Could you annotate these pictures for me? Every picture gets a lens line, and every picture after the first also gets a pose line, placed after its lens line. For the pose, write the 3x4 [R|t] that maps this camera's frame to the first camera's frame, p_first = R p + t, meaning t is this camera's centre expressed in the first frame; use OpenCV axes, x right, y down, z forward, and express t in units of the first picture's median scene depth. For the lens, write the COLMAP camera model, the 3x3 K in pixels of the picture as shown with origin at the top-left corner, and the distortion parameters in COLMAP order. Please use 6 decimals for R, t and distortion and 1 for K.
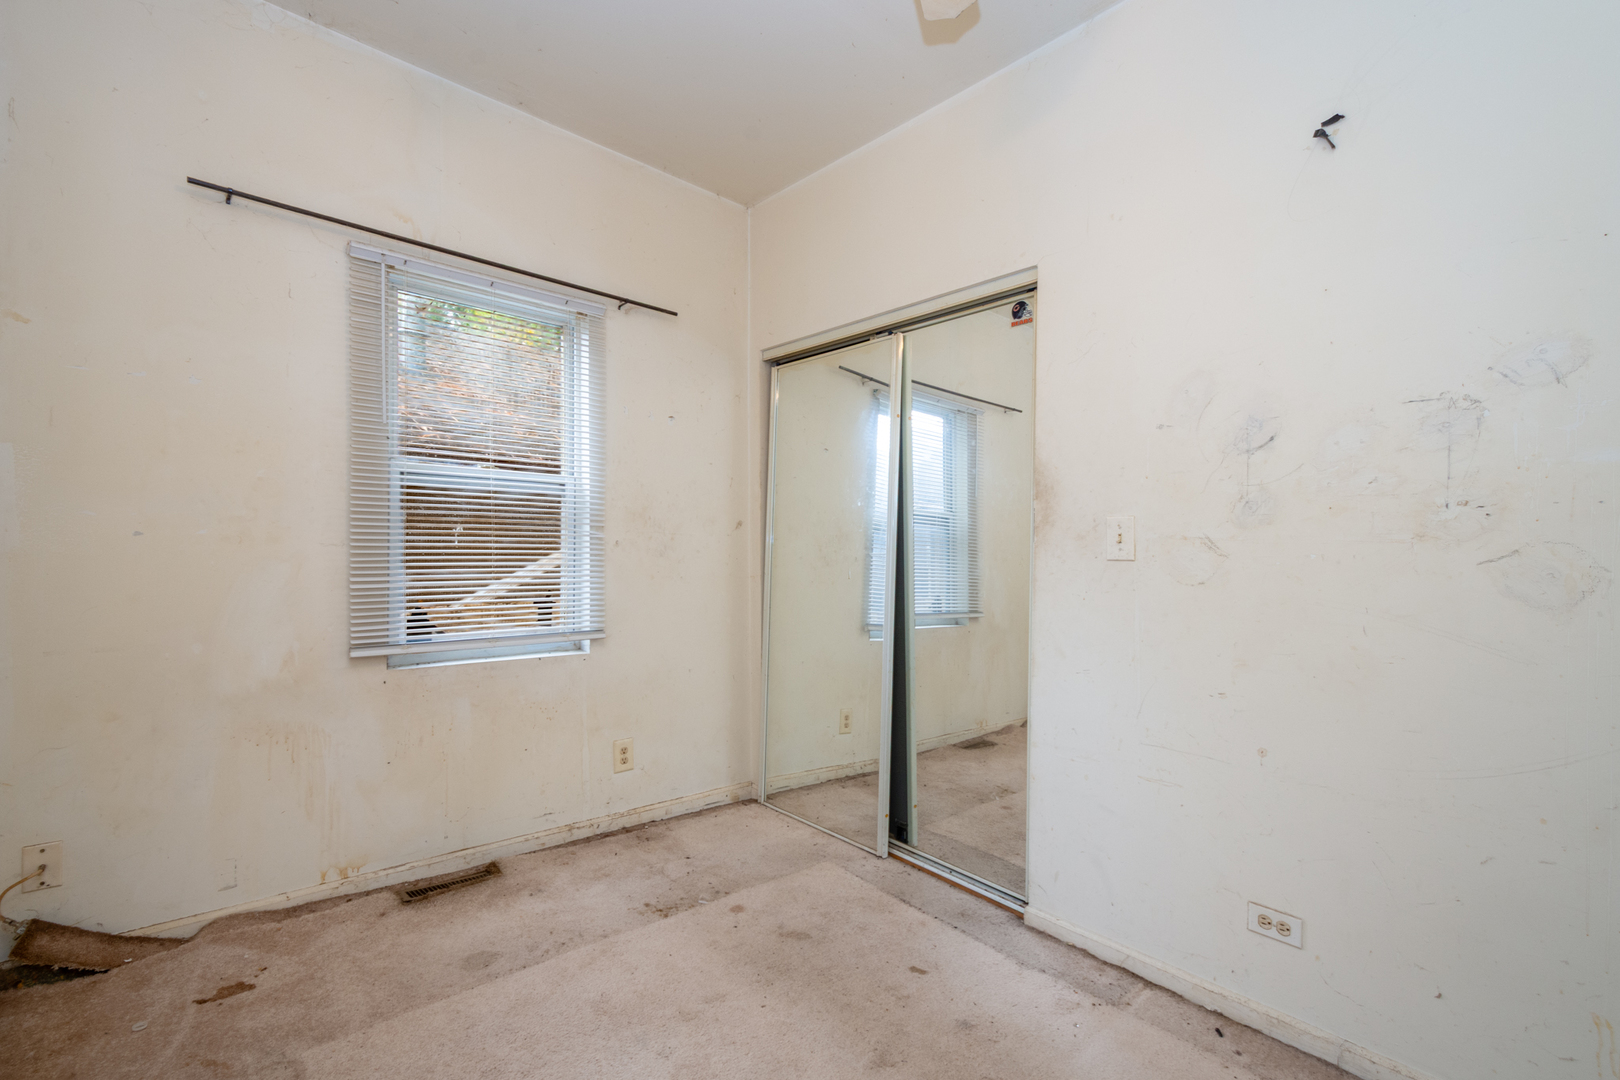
lens RADIAL K [[708.4, 0, 809.5], [0, 708.4, 551.9], [0, 0, 1]] dist [0.008876, -0.002262]
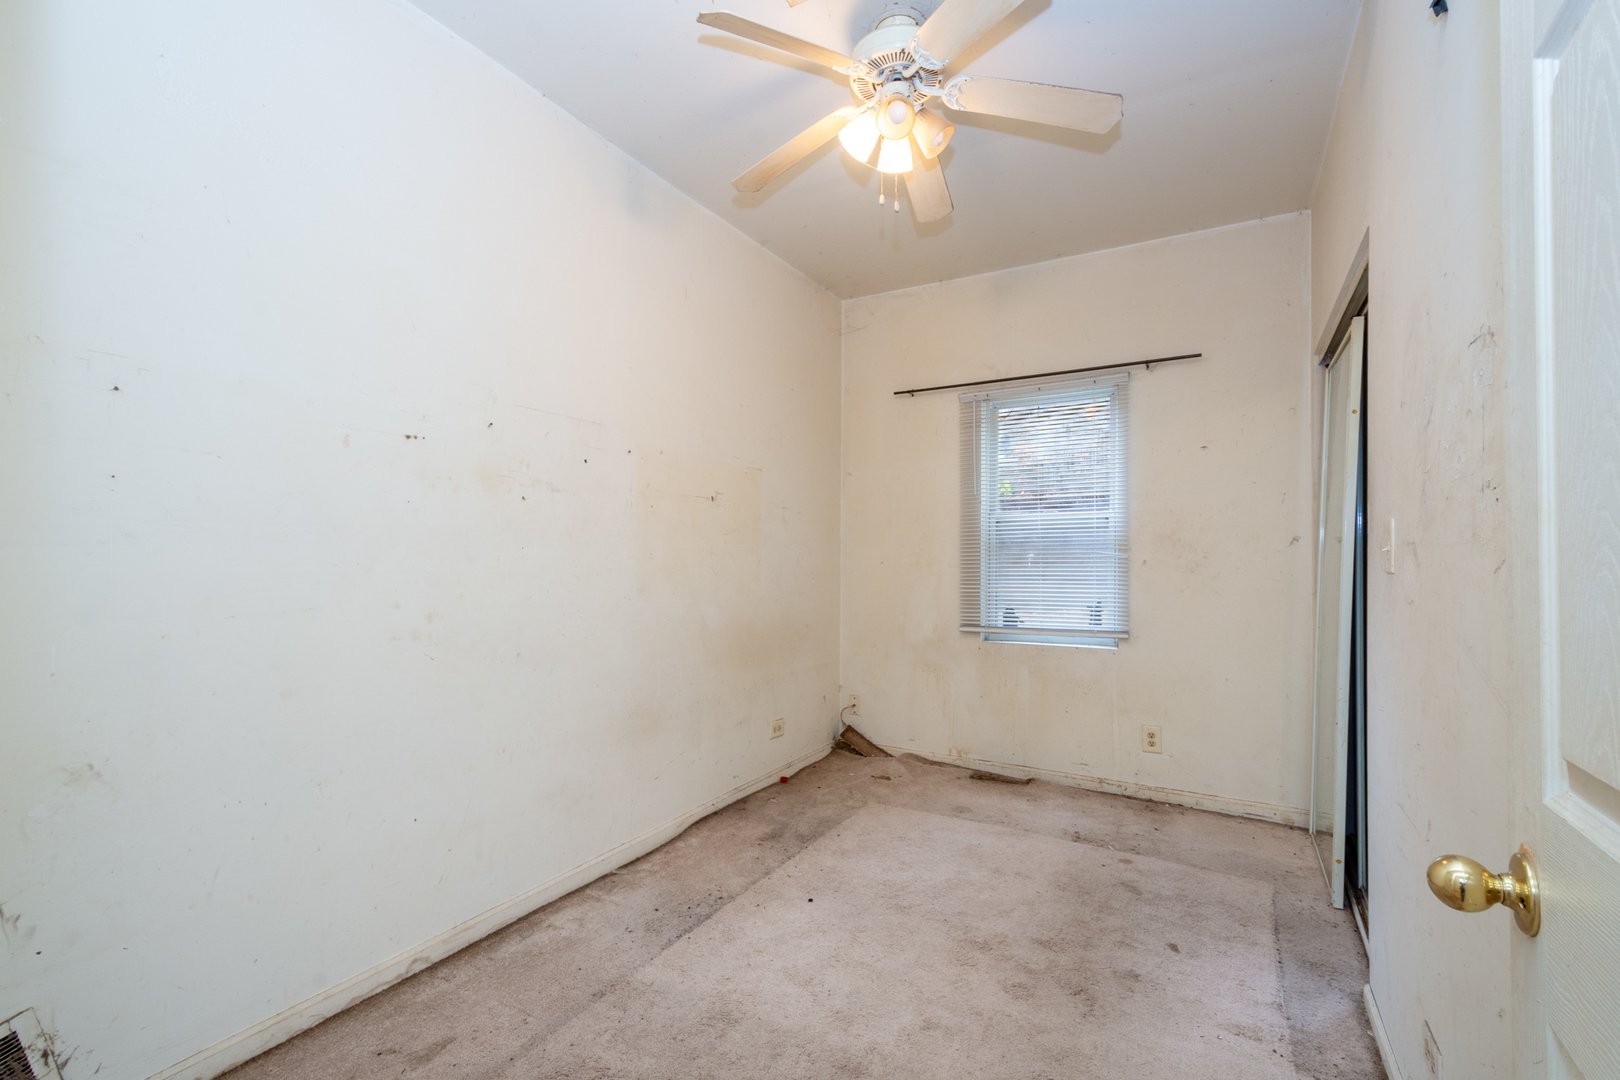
lens RADIAL K [[708.4, 0, 819.3], [0, 708.4, 547.0], [0, 0, 1]] dist [0.008876, -0.002262]
pose [[0.329746, -0.034865, -0.943426, 0.875636], [0.005615, 0.999373, -0.034970, 0.001723], [0.944053, 0.006234, 0.329735, 0.092443]]
